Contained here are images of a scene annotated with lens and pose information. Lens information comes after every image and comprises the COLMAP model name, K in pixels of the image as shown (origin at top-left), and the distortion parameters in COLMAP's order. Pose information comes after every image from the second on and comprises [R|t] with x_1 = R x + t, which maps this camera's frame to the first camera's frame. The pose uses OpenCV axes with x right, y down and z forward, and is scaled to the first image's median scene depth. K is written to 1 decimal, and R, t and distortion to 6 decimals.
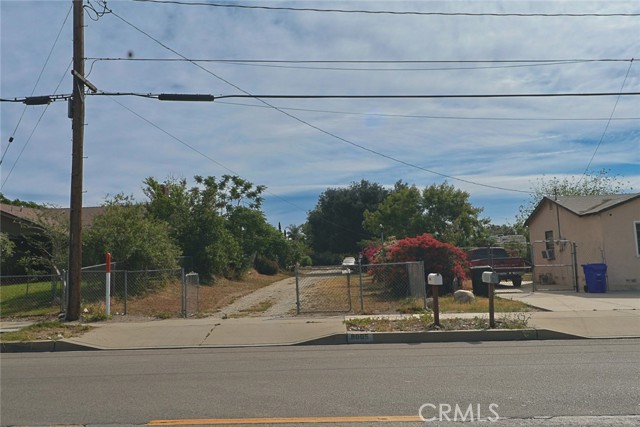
lens RADIAL K [[460.2, 0, 319.1], [0, 460.2, 212.4], [0, 0, 1]] dist [0.008463, 0.000735]
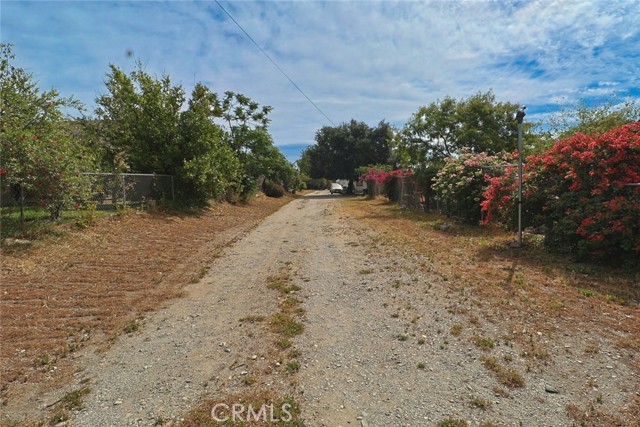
lens RADIAL K [[331.5, 0, 322.2], [0, 331.5, 212.7], [0, 0, 1]] dist [-0.002315, -0.007199]
pose [[0.999311, 0.008332, 0.036180, -0.034589], [-0.014857, 0.982810, 0.184023, 0.031250], [-0.034025, -0.184434, 0.982256, 0.273879]]
